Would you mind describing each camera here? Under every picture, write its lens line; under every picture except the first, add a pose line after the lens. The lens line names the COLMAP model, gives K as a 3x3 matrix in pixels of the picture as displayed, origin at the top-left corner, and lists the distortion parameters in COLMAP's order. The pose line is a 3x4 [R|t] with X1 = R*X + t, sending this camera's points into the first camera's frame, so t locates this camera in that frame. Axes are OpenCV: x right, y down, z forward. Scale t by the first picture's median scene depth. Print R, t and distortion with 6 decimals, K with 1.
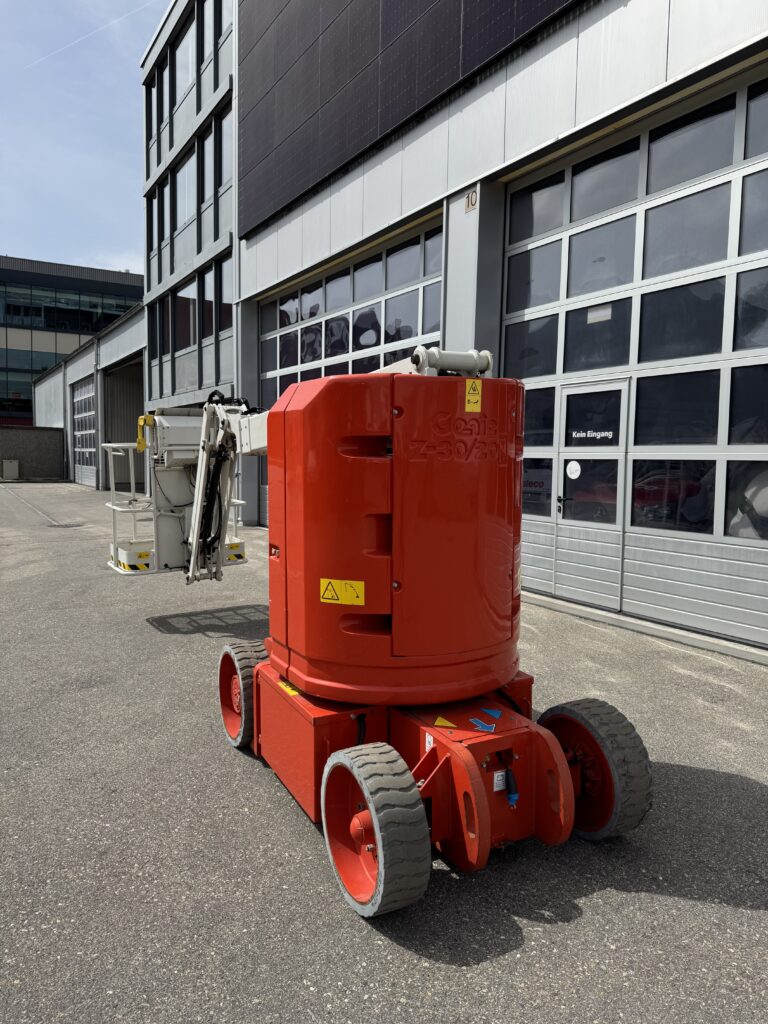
lens RADIAL K [[718.3, 0, 380.7], [0, 718.3, 507.2], [0, 0, 1]] dist [0.041528, -0.035450]
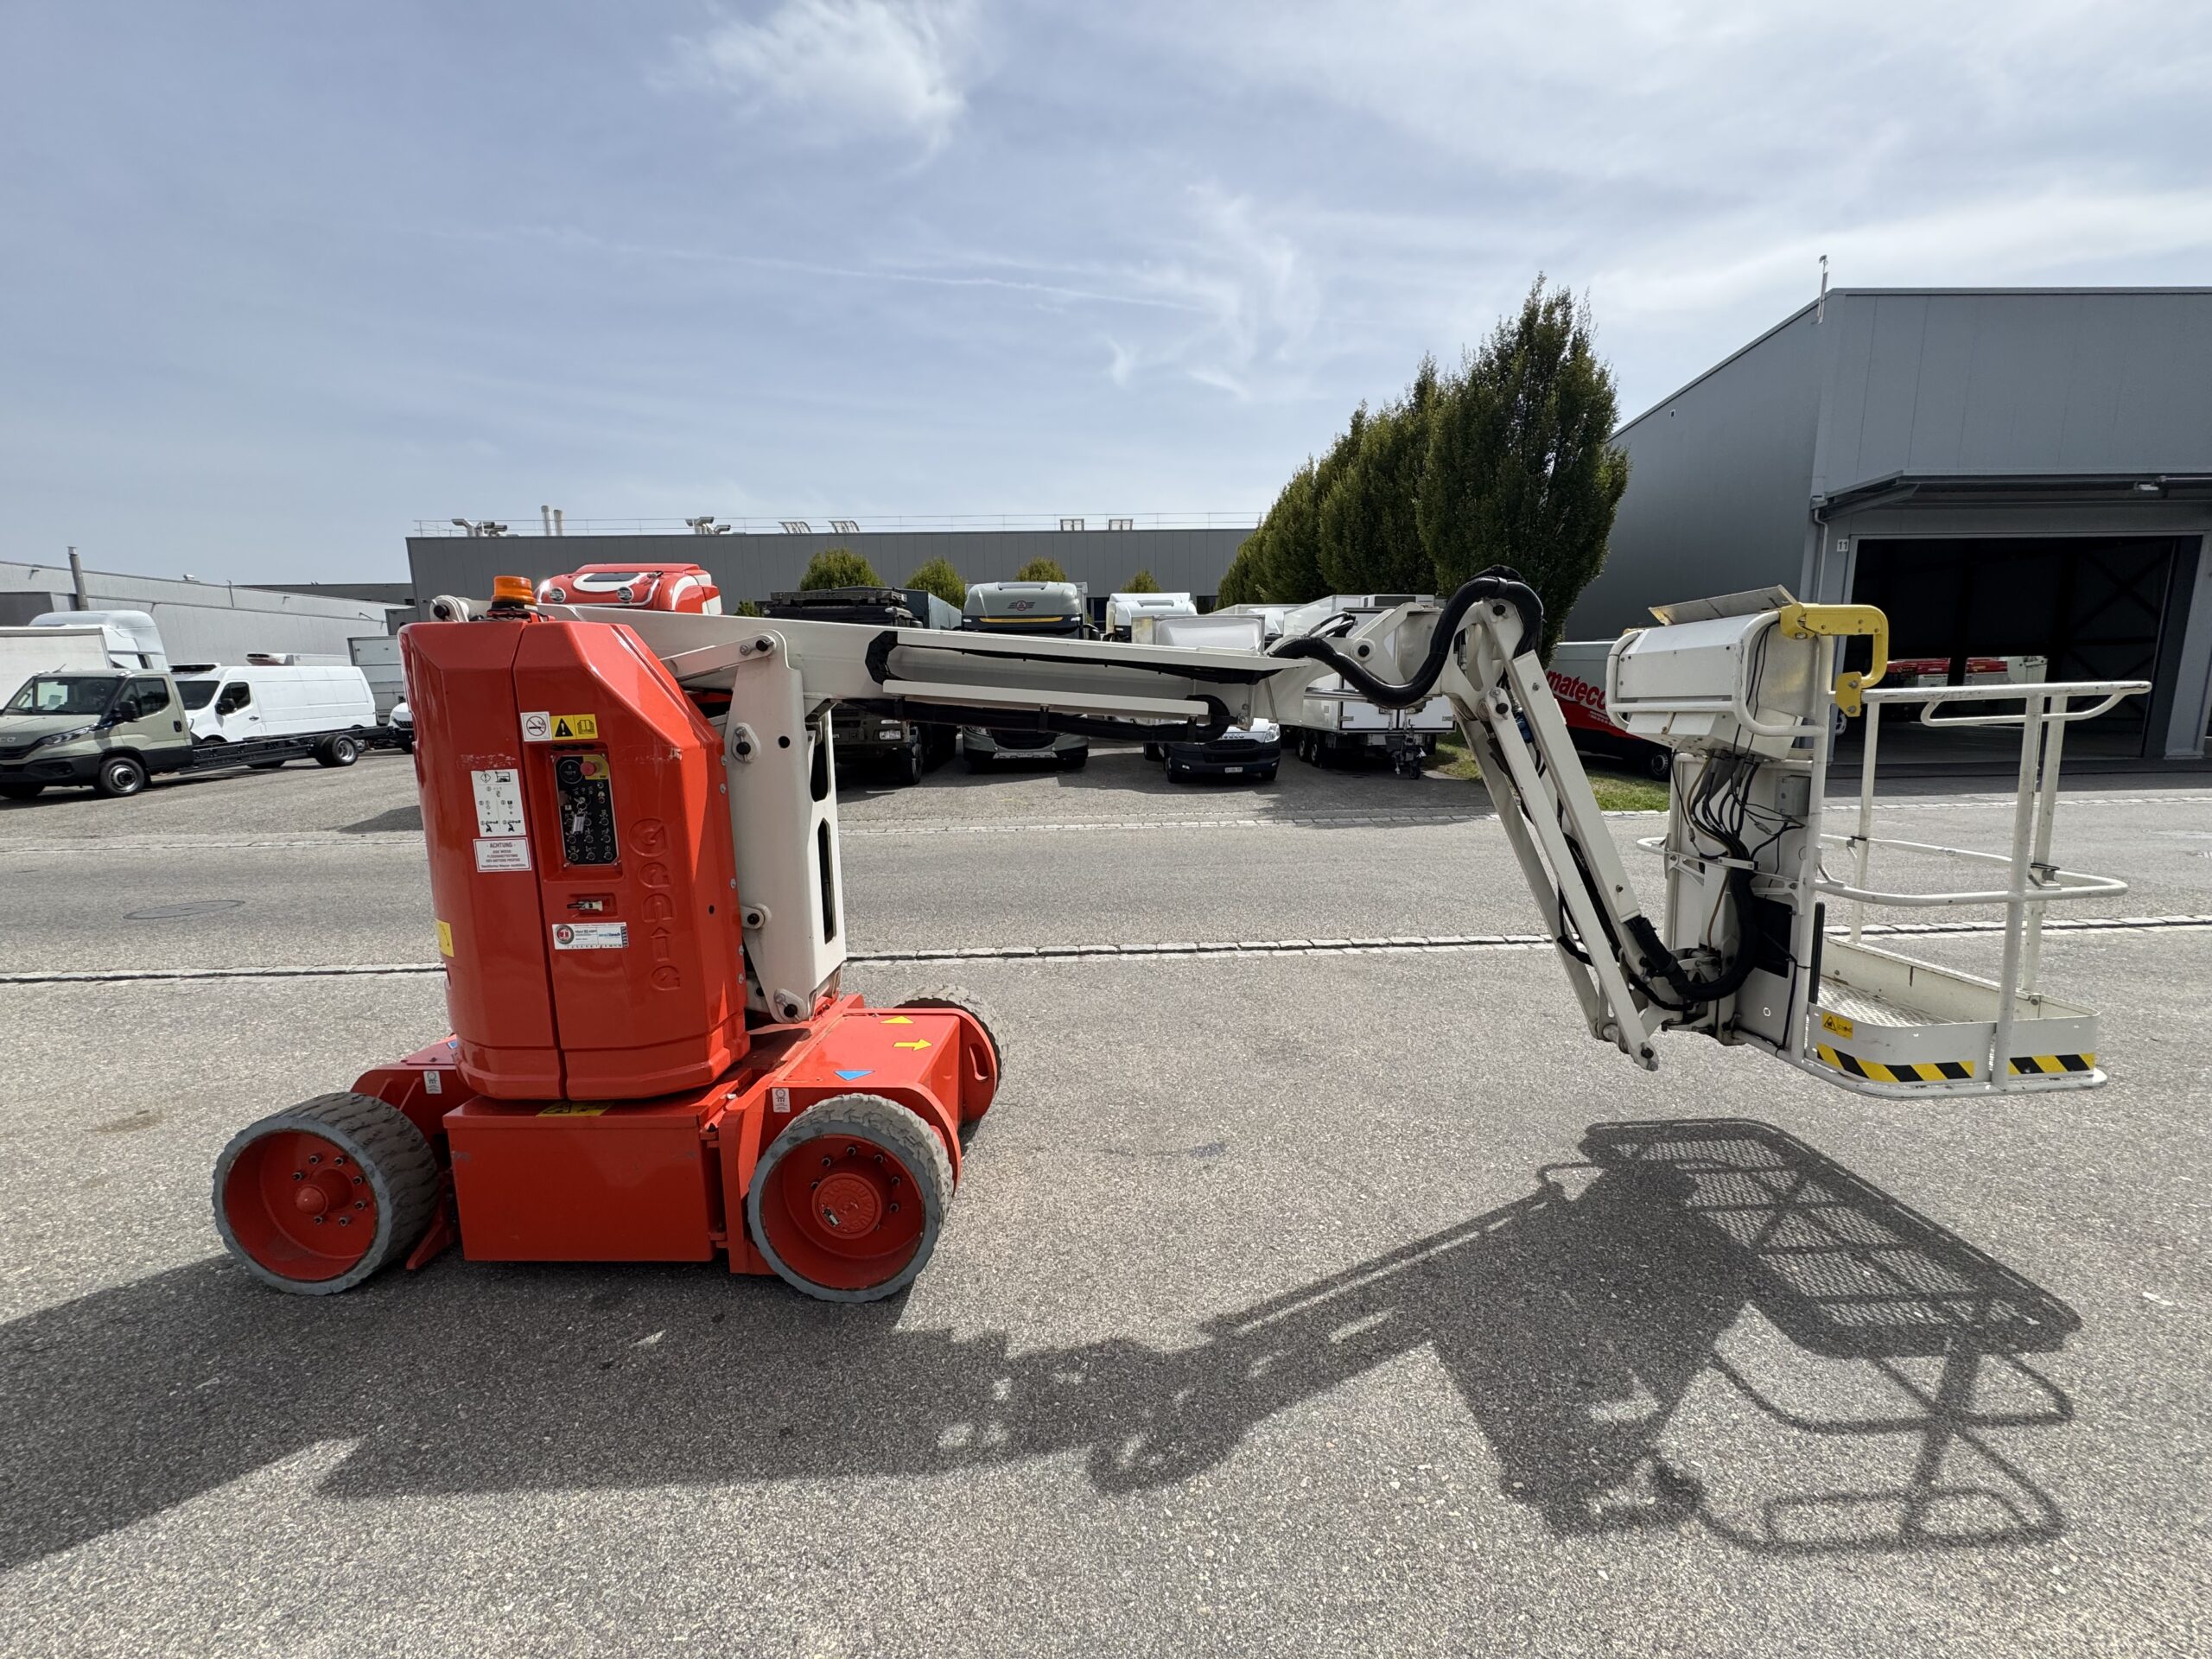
lens RADIAL K [[878.1, 0, 1101.9], [0, 878.1, 834.5], [0, 0, 1]] dist [0.001904, -0.000759]
pose [[-0.495090, 0.137229, -0.857936, 0.277533], [-0.055984, 0.980357, 0.189118, -0.082940], [0.867036, 0.141661, -0.477682, 0.921847]]
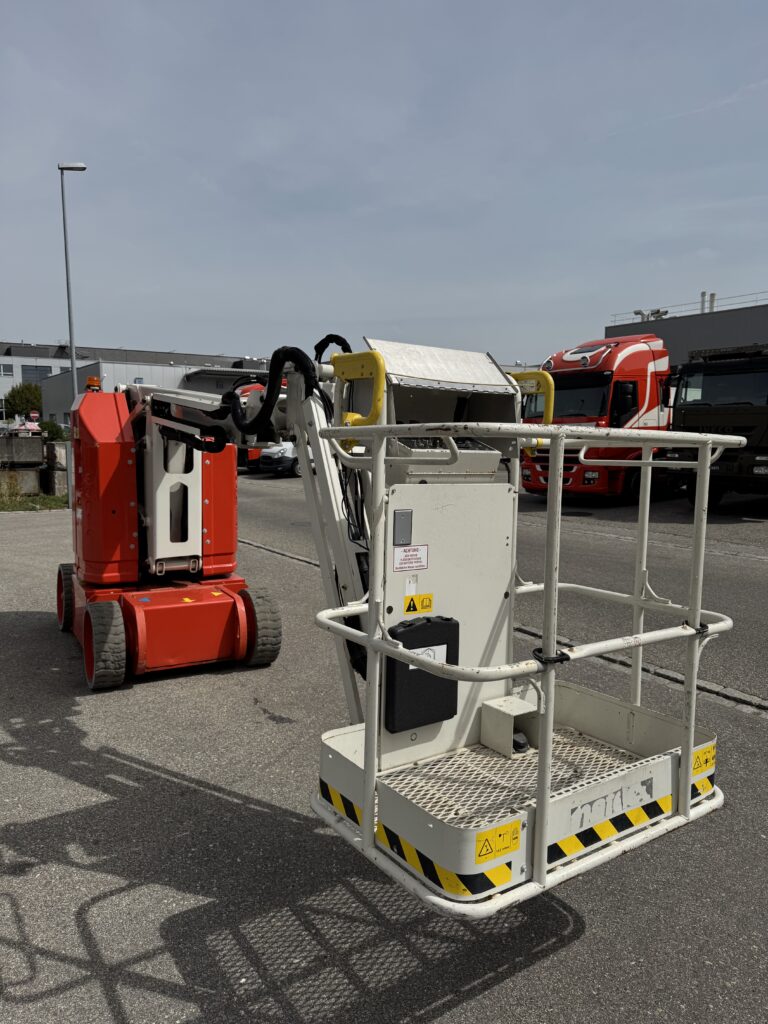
lens RADIAL K [[718.3, 0, 386.0], [0, 718.3, 511.3], [0, 0, 1]] dist [0.041528, -0.035450]
pose [[-0.998574, -0.011774, -0.052067, -0.210741], [-0.021138, 0.982859, 0.183142, -0.117102], [0.049018, 0.183982, -0.981707, 1.356530]]
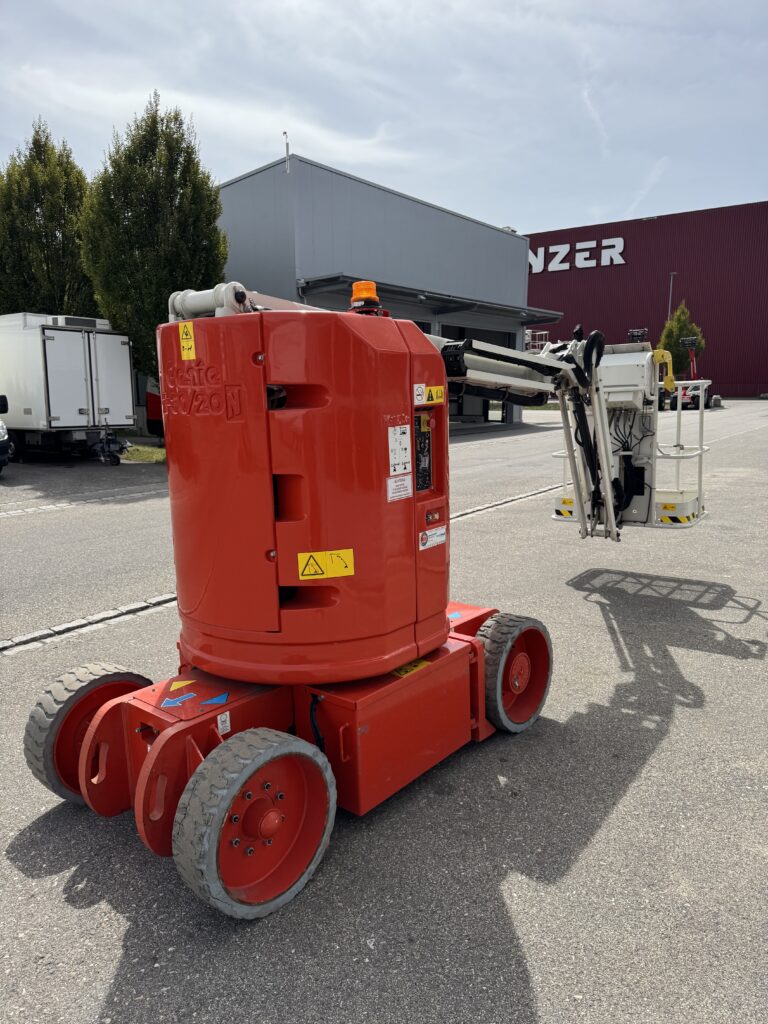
lens RADIAL K [[718.3, 0, 391.4], [0, 718.3, 516.0], [0, 0, 1]] dist [0.041528, -0.035450]
pose [[0.381442, 0.143275, -0.913222, 0.460987], [-0.051425, 0.989675, 0.133790, -0.032095], [0.922961, -0.004070, 0.384872, 0.385664]]
